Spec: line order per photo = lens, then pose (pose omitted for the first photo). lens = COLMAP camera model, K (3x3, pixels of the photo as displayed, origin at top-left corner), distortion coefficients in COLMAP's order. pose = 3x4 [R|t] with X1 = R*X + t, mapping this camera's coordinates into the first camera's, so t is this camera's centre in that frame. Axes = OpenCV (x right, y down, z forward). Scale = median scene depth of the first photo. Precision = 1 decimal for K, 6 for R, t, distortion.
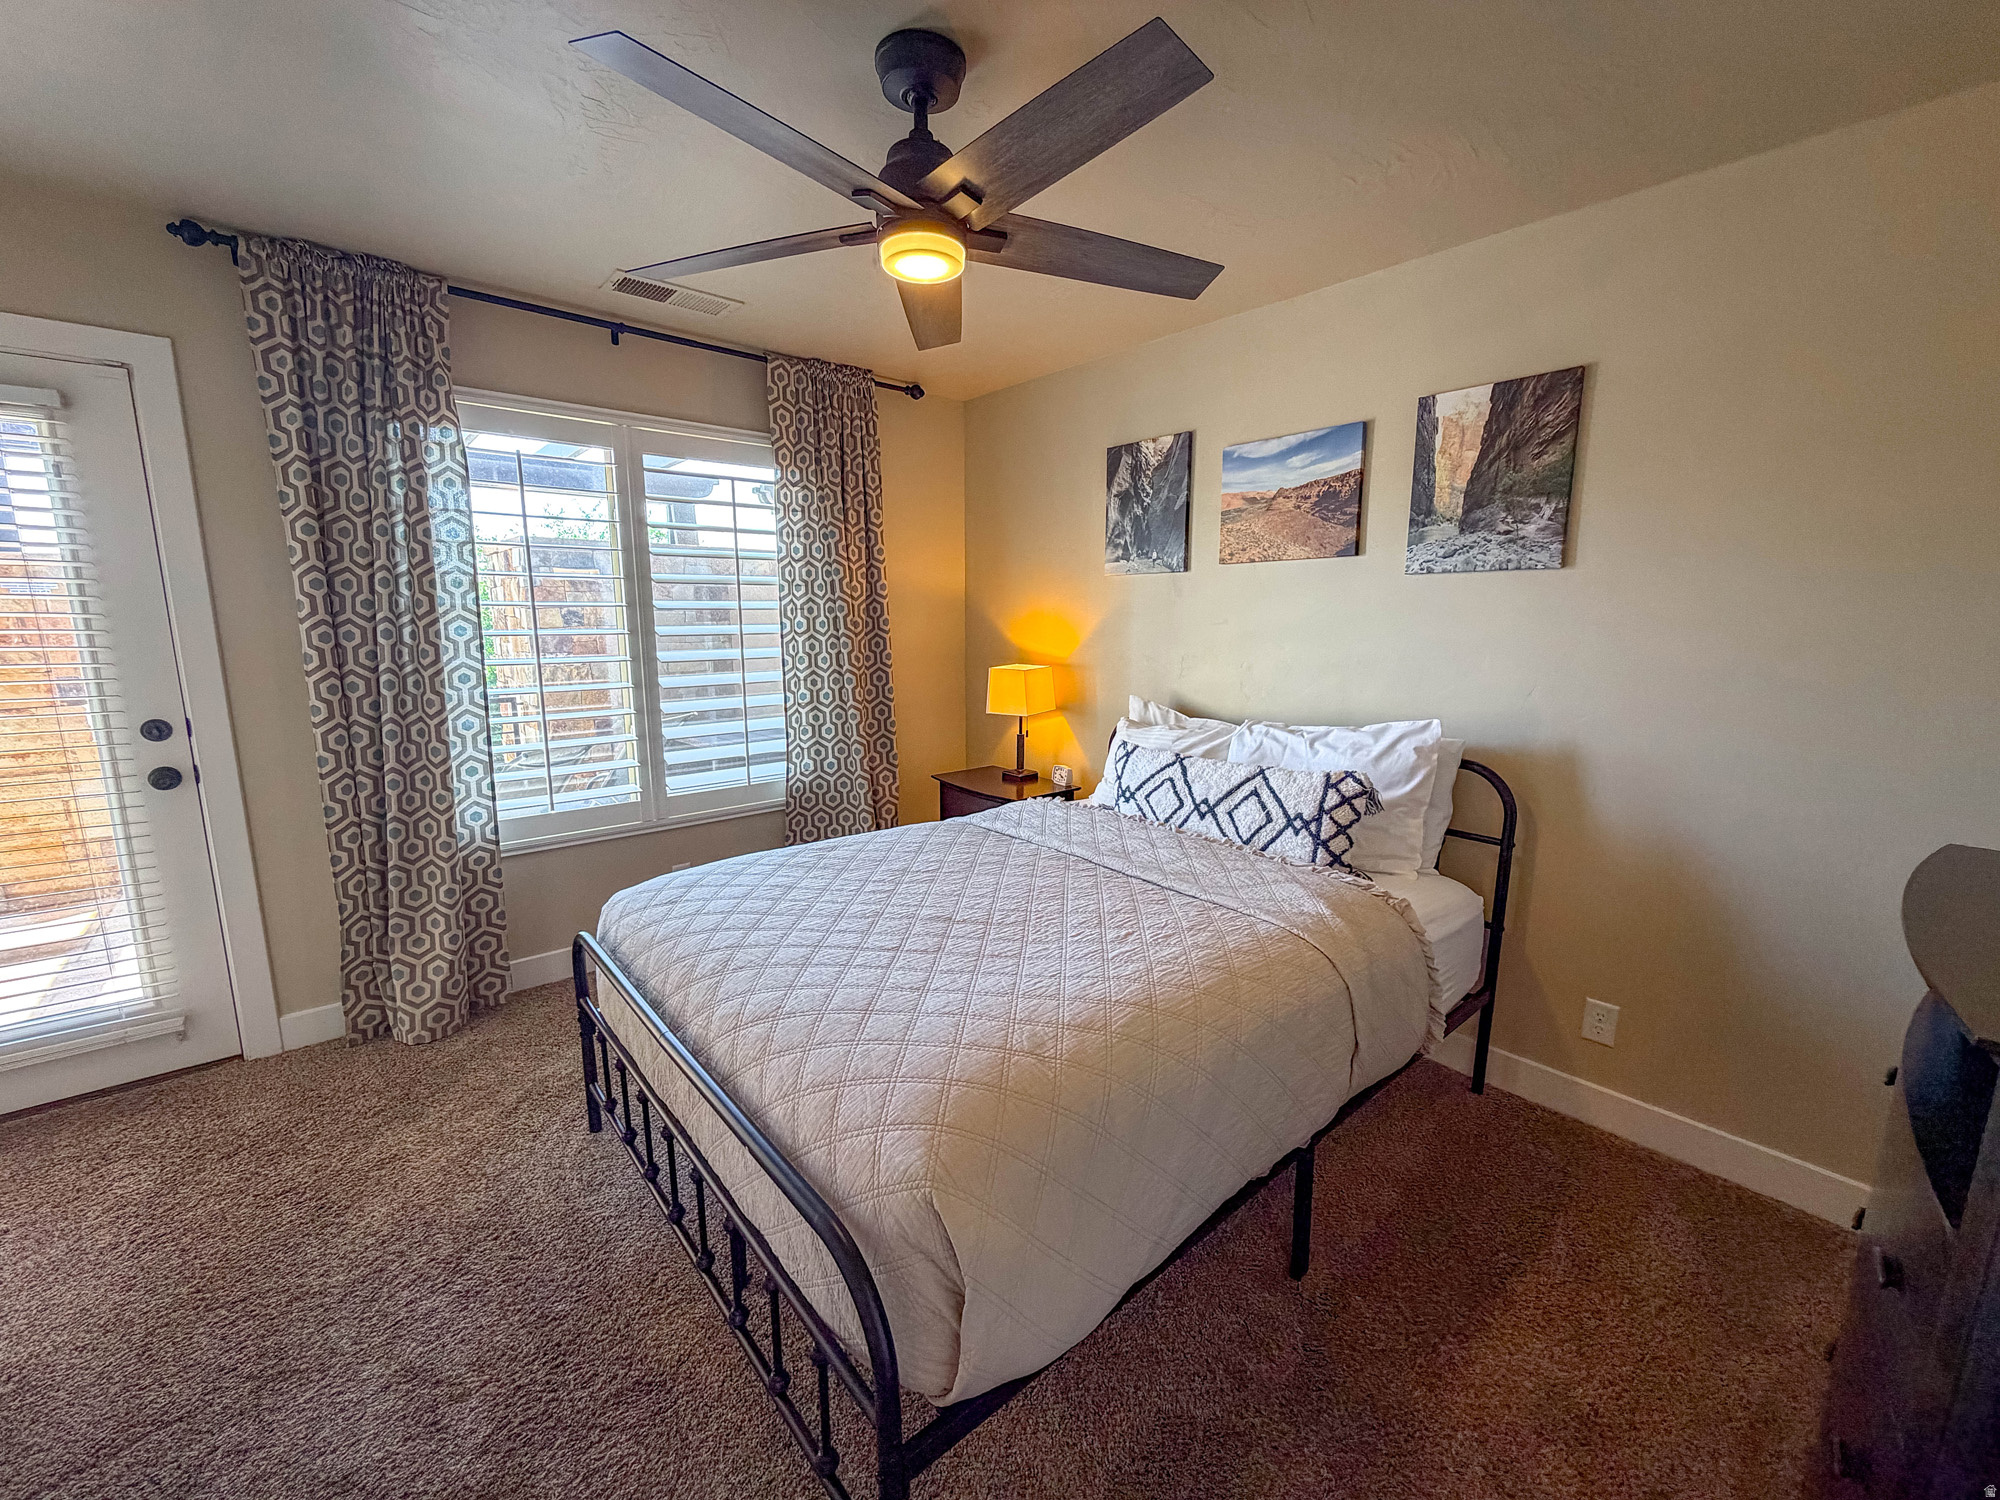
lens RADIAL K [[808.1, 0, 1004.2], [0, 808.1, 767.6], [0, 0, 1]] dist [-0.001692, 0.000347]
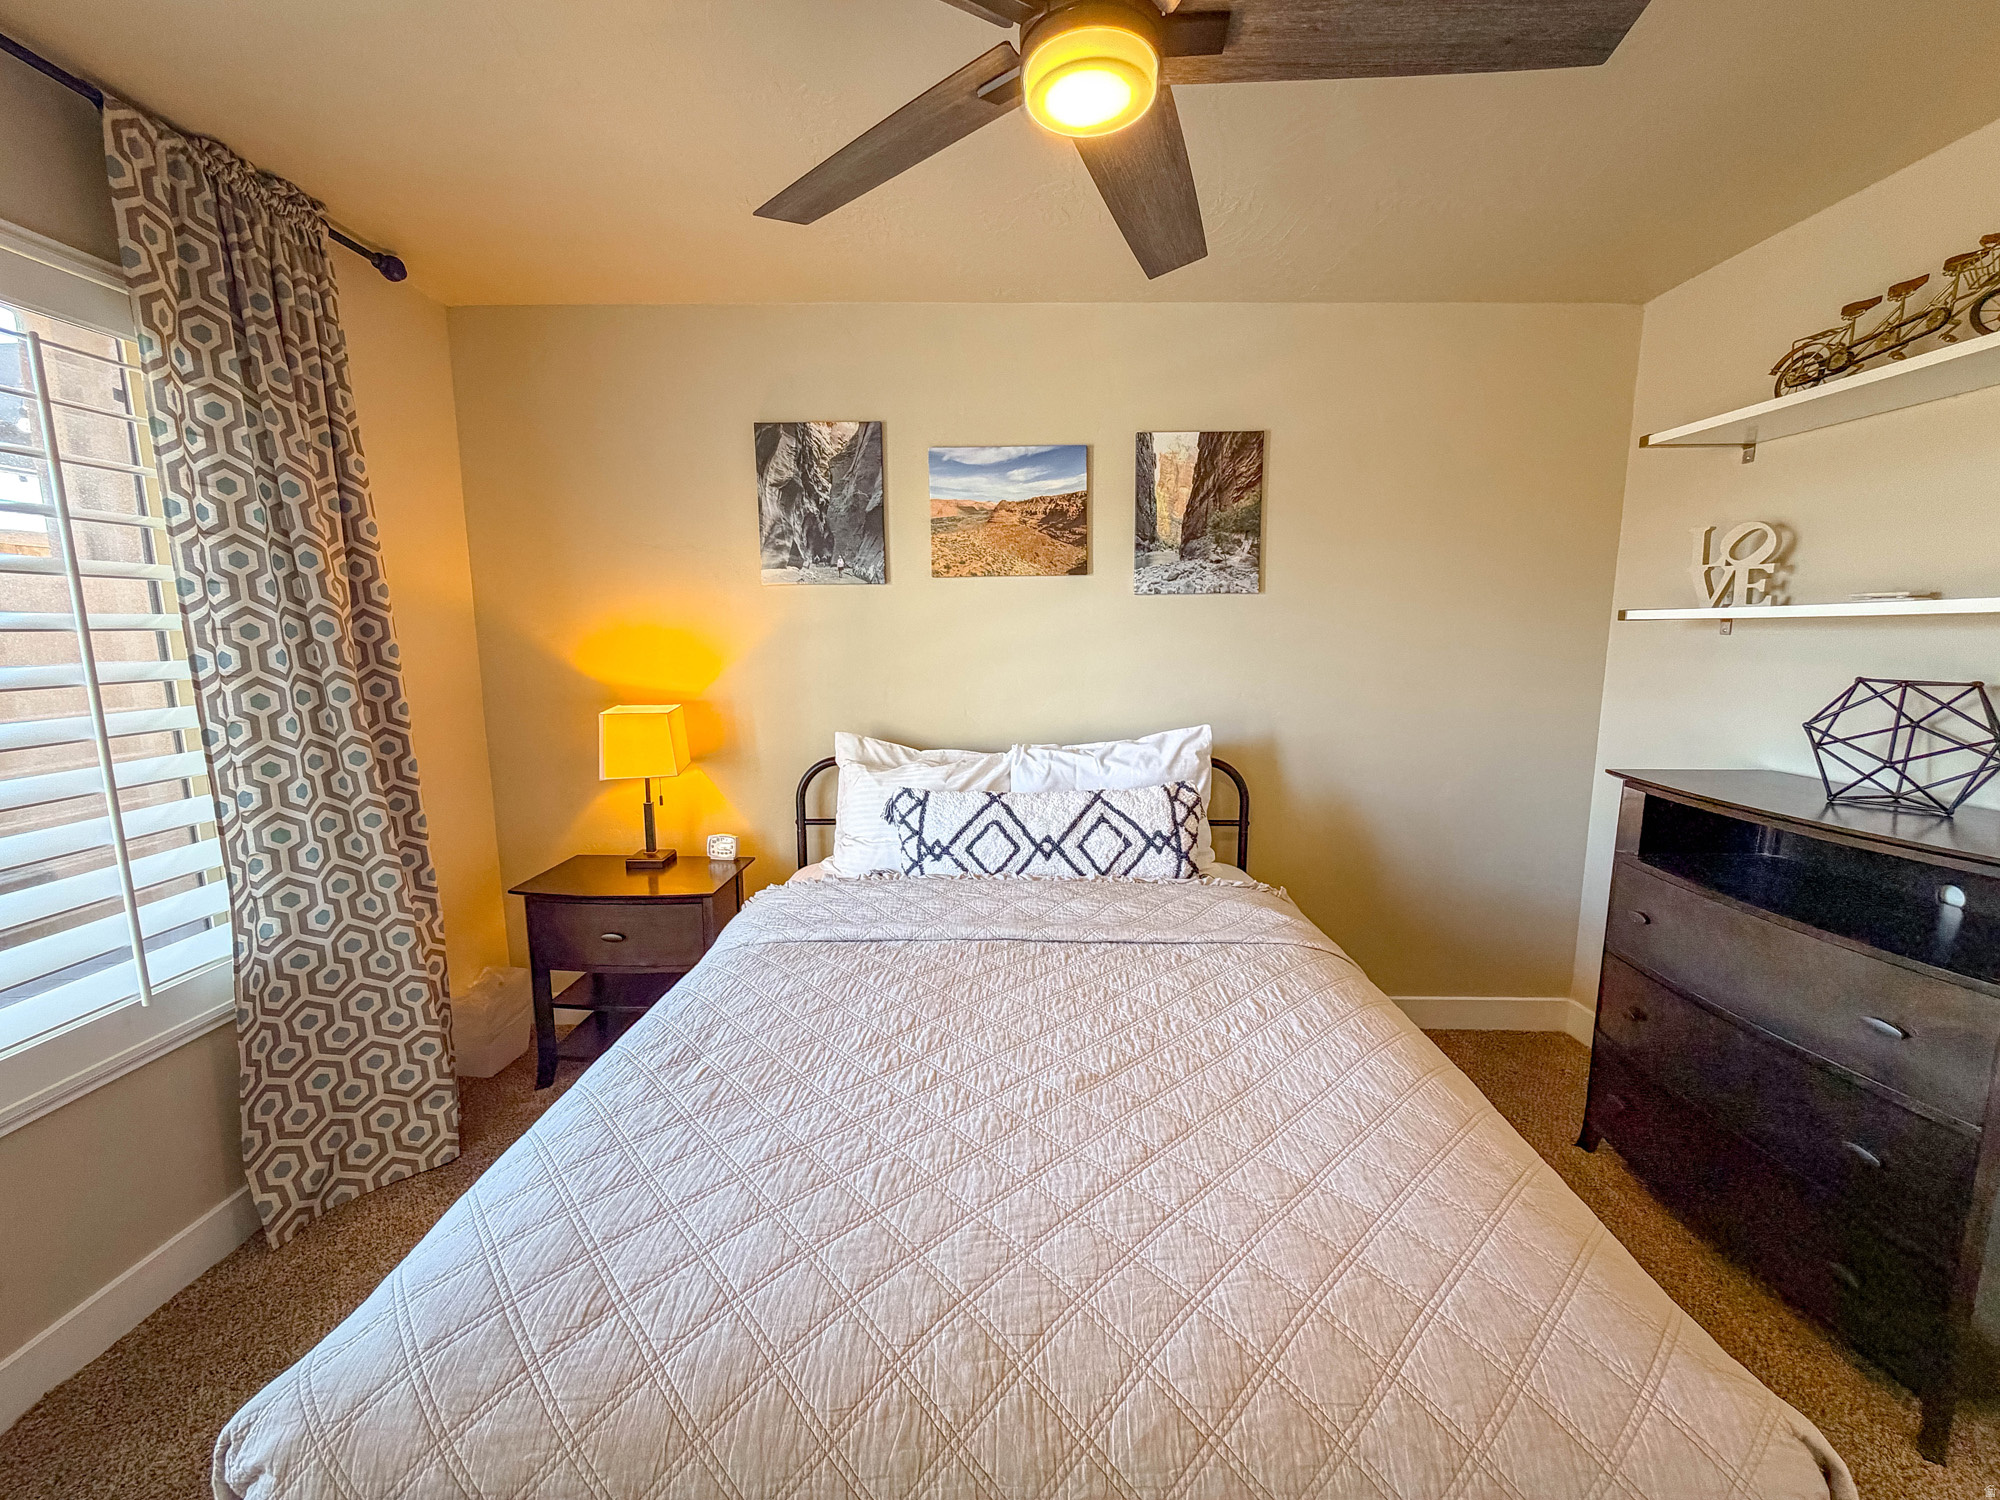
lens RADIAL K [[808.1, 0, 1010.1], [0, 808.1, 760.7], [0, 0, 1]] dist [-0.001692, 0.000347]
pose [[0.653557, -0.126182, 0.746285, -0.412923], [0.147227, 0.988366, 0.038180, -0.080063], [-0.742420, 0.084921, 0.664531, 0.397844]]
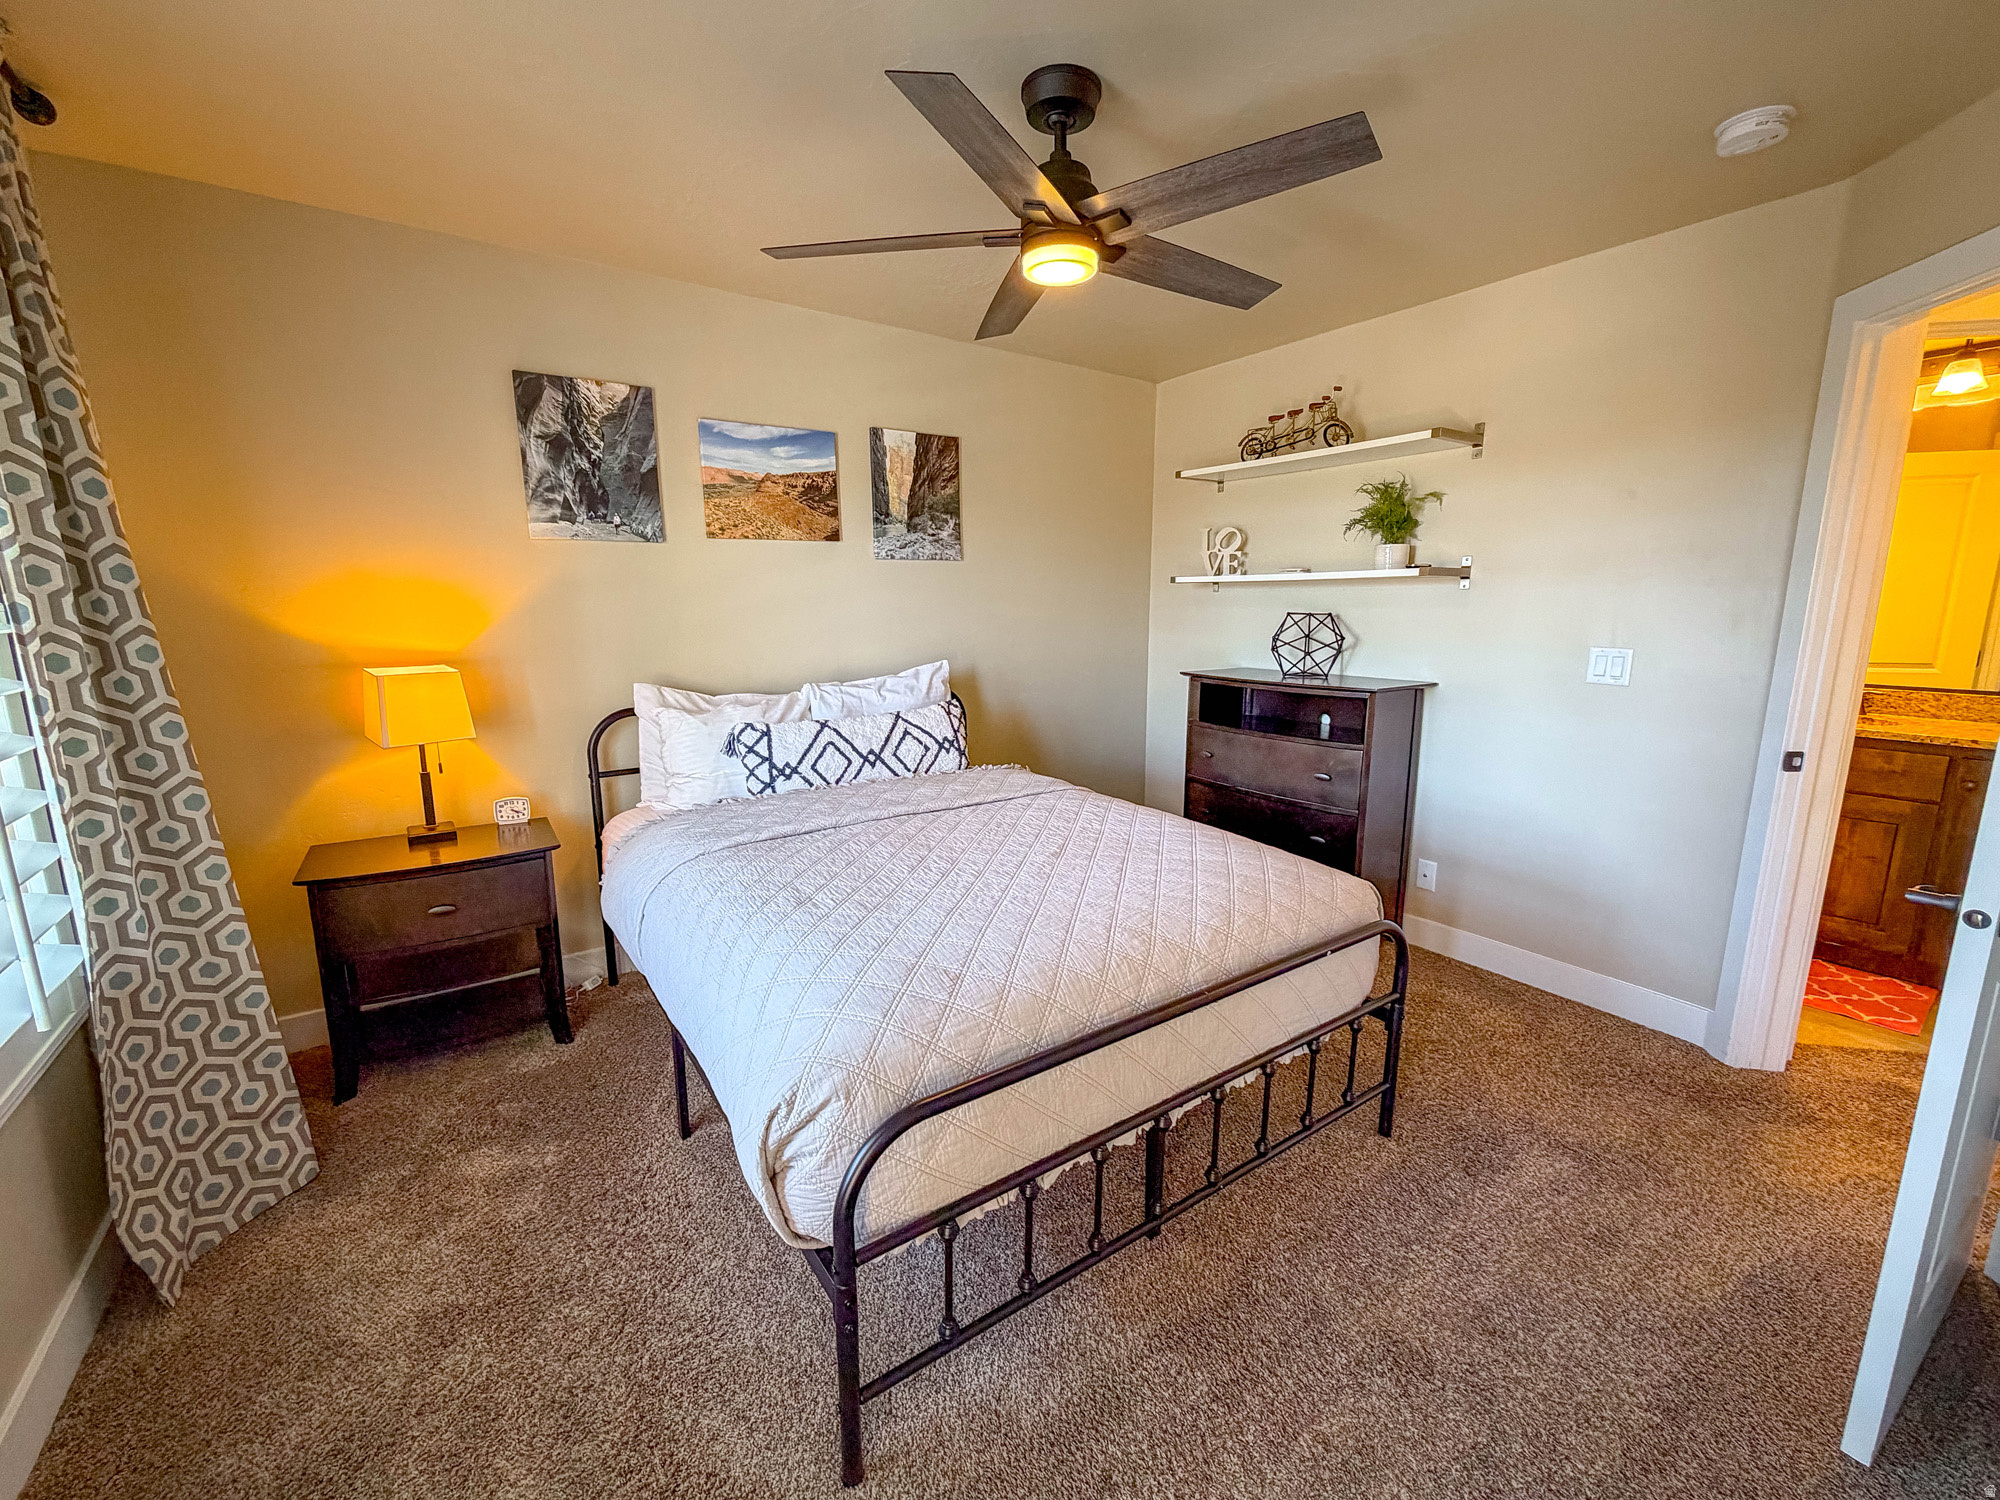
lens RADIAL K [[808.1, 0, 1020.3], [0, 808.1, 765.1], [0, 0, 1]] dist [-0.001692, 0.000347]
pose [[0.087392, -0.206492, 0.974538, -0.800506], [0.189704, 0.963828, 0.187211, -0.107237], [-0.977944, 0.168513, 0.123403, 0.614014]]
